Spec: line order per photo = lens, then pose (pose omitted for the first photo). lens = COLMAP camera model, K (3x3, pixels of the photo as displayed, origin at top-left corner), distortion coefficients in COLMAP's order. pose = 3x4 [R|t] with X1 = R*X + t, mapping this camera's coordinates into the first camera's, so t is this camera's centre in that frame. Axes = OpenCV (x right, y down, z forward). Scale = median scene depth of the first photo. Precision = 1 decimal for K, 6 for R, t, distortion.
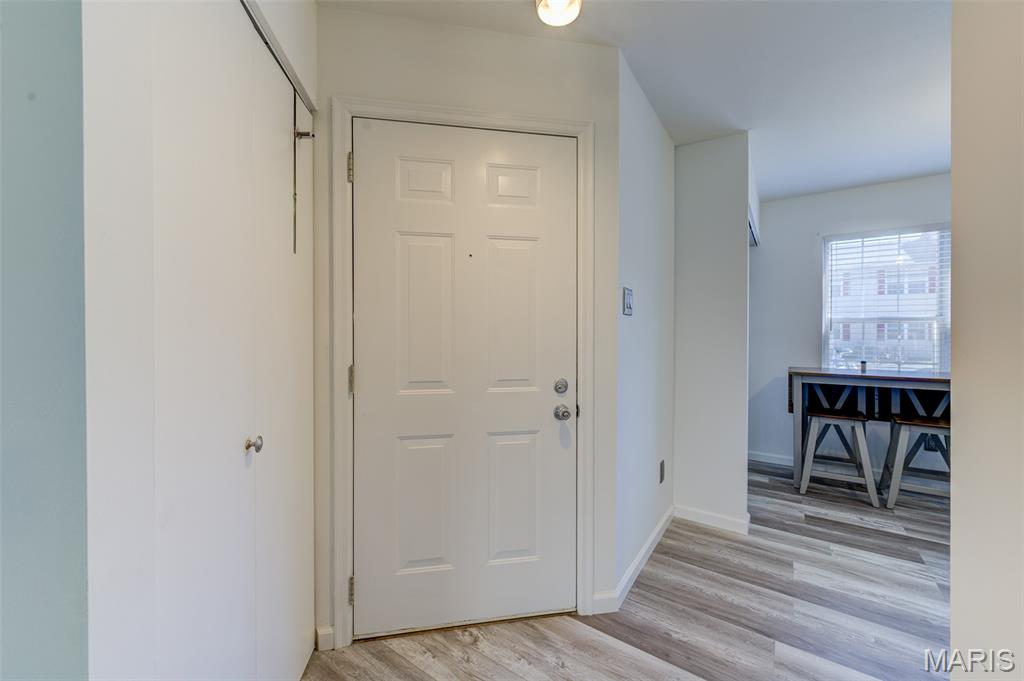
lens RADIAL K [[400.7, 0, 509.5], [0, 400.7, 333.4], [0, 0, 1]] dist [0.004367, -0.000818]
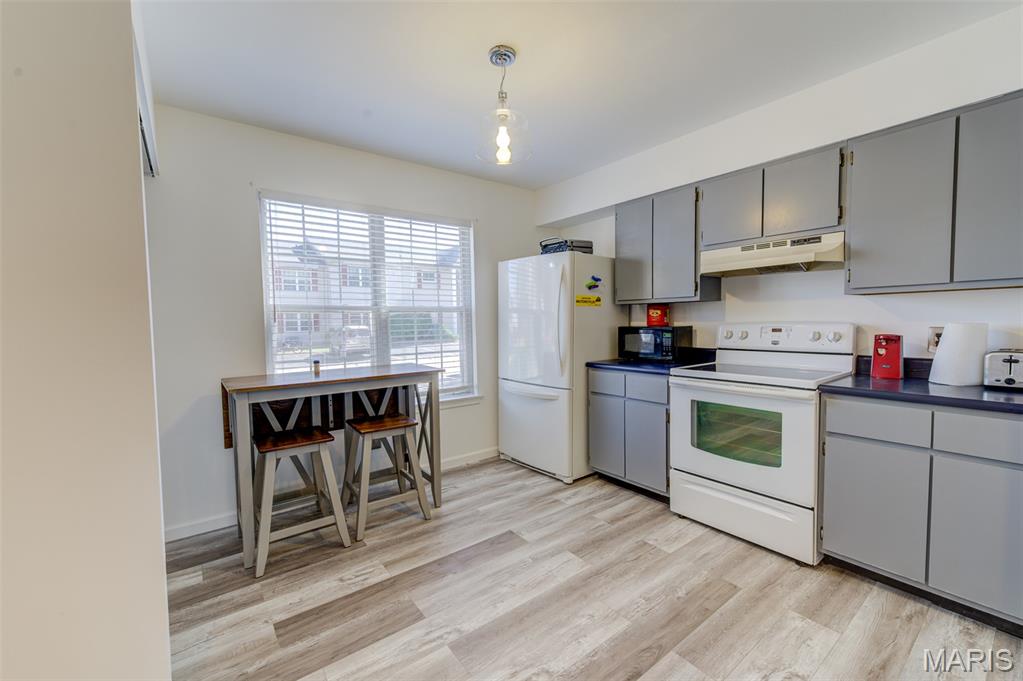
lens RADIAL K [[421.6, 0, 513.3], [0, 421.6, 347.9], [0, 0, 1]] dist [0.011802, -0.003045]
pose [[0.314320, -0.058825, 0.947493, 0.221868], [0.024592, 0.998248, 0.053818, 0.006934], [-0.948998, 0.006385, 0.315216, 0.377646]]
